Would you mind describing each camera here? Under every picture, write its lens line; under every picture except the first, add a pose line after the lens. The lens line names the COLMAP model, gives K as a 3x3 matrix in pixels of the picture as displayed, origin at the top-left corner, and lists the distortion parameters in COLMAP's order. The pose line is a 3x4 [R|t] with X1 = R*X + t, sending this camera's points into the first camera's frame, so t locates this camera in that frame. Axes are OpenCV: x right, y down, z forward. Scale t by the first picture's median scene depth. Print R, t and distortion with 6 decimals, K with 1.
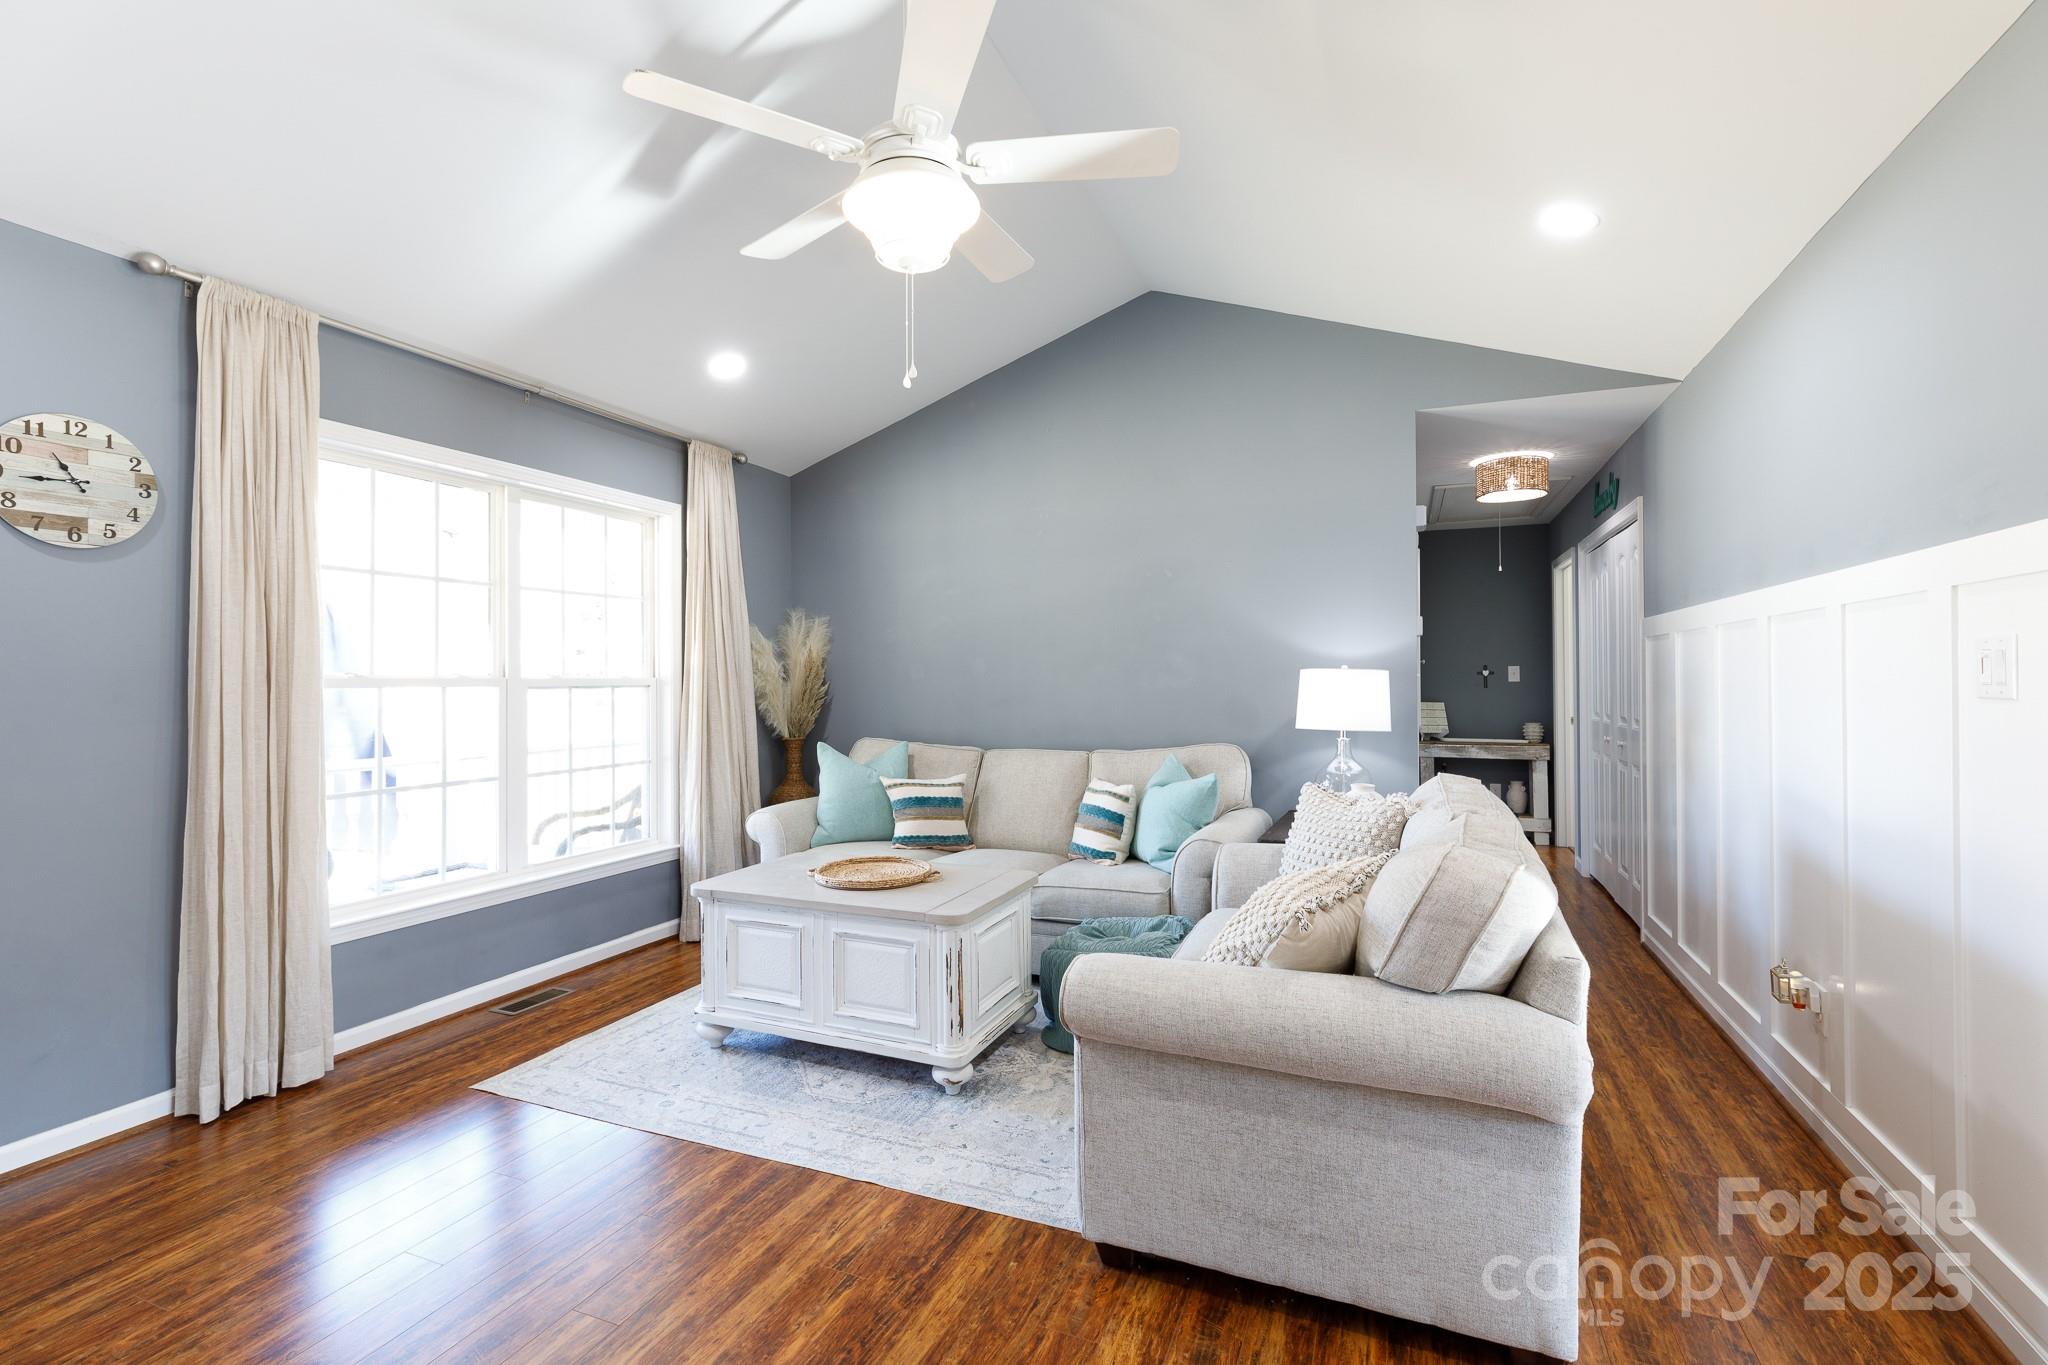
lens RADIAL K [[911.3, 0, 1019.9], [0, 911.3, 673.7], [0, 0, 1]] dist [0.004590, -0.000168]
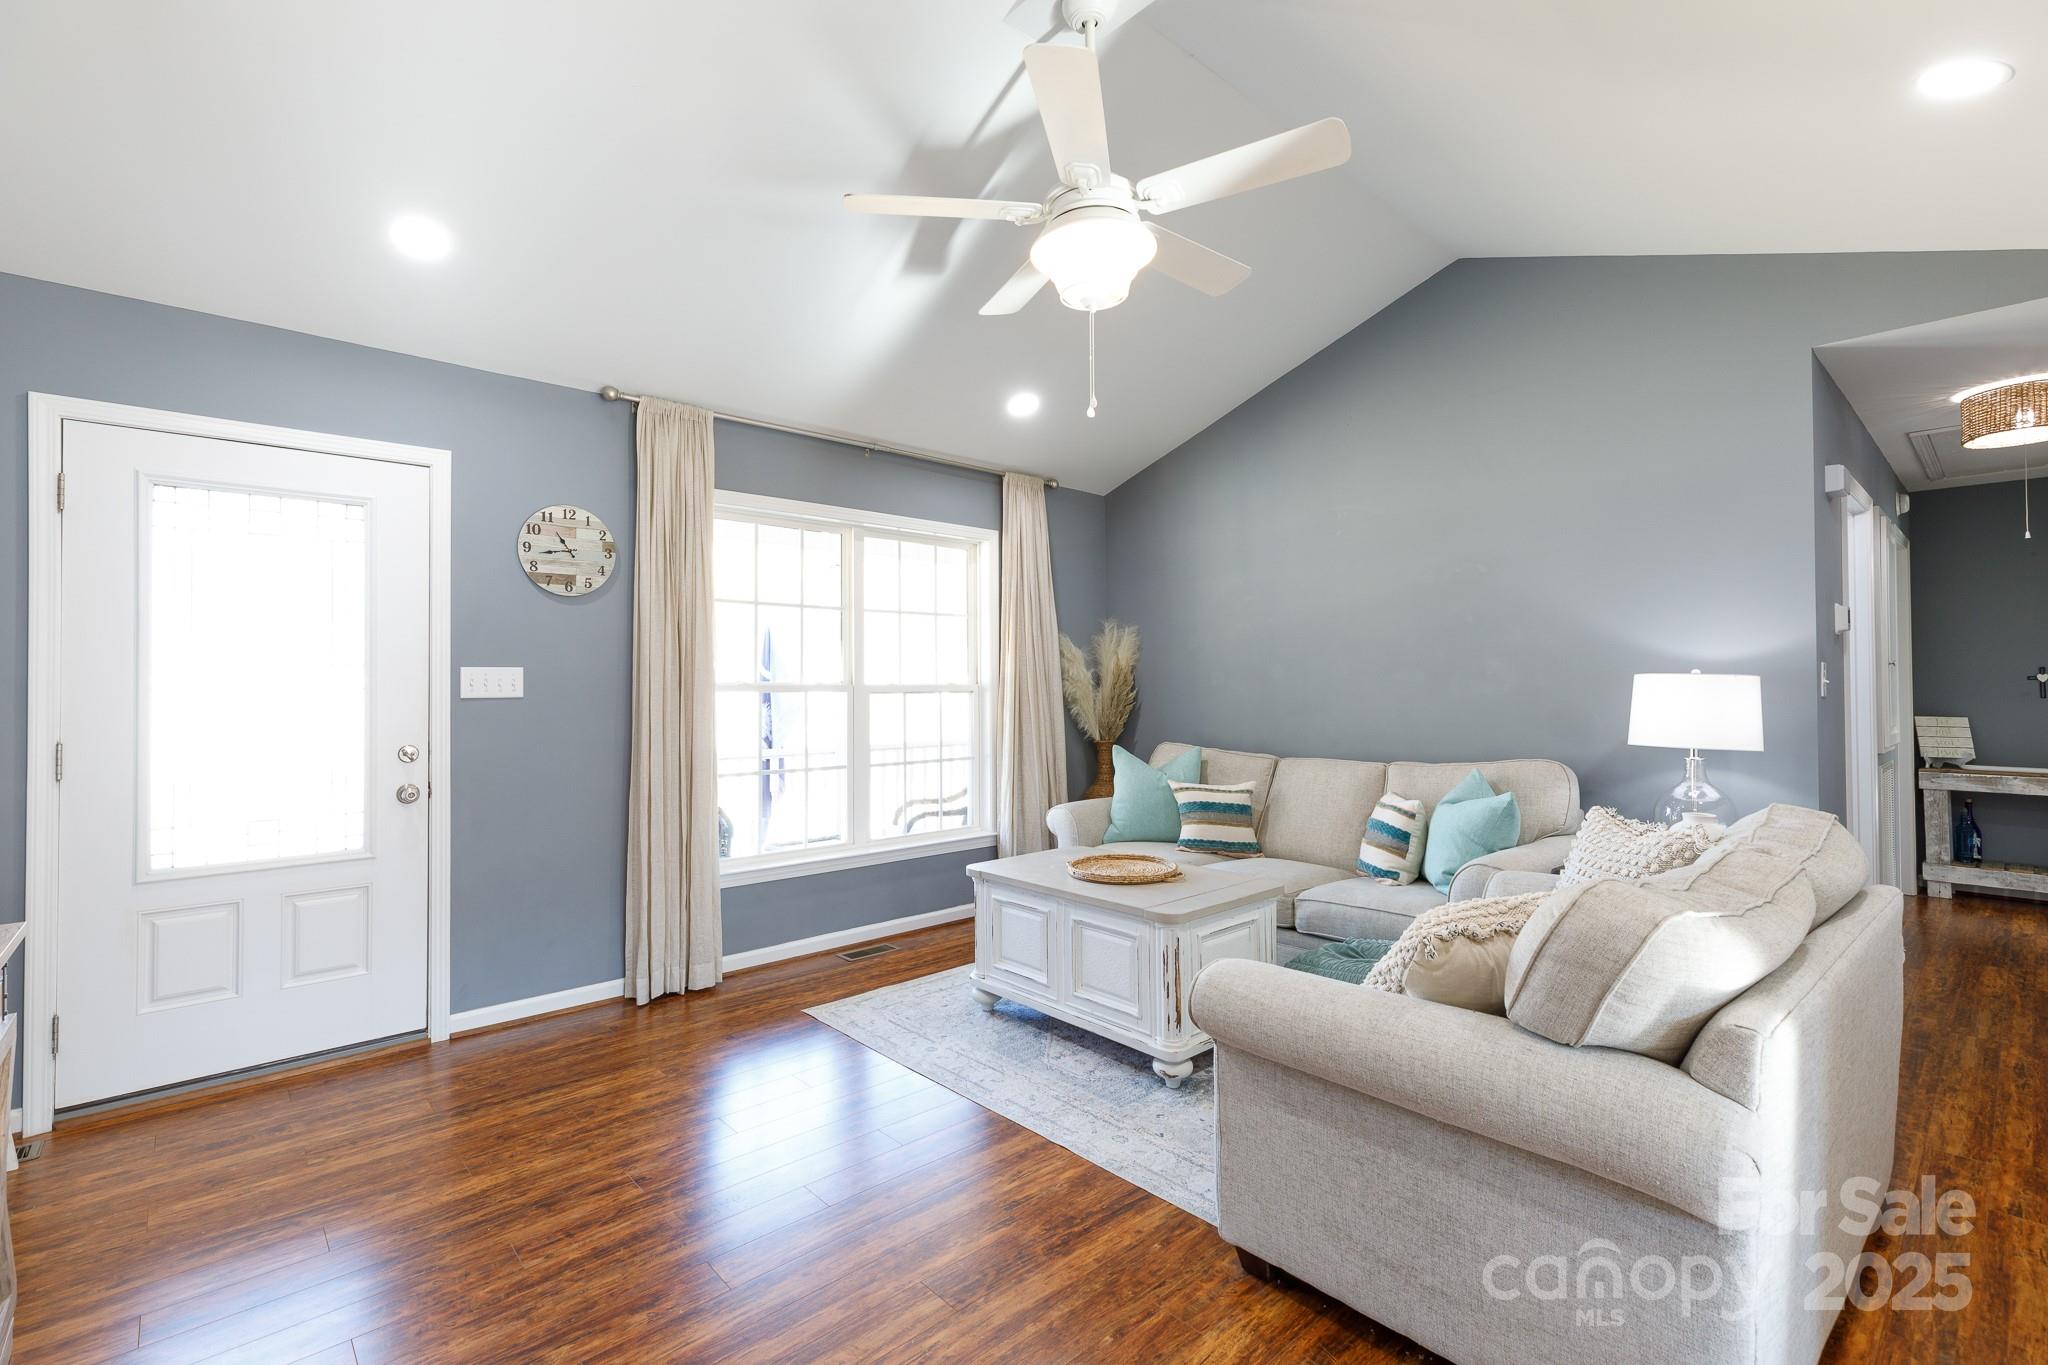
lens RADIAL K [[911.3, 0, 1019.9], [0, 911.3, 673.7], [0, 0, 1]] dist [0.004590, -0.000168]
pose [[0.906000, -0.004879, -0.423249, 0.204847], [0.002167, 0.999974, -0.006888, -0.001391], [0.423272, 0.005324, 0.905987, -0.012087]]
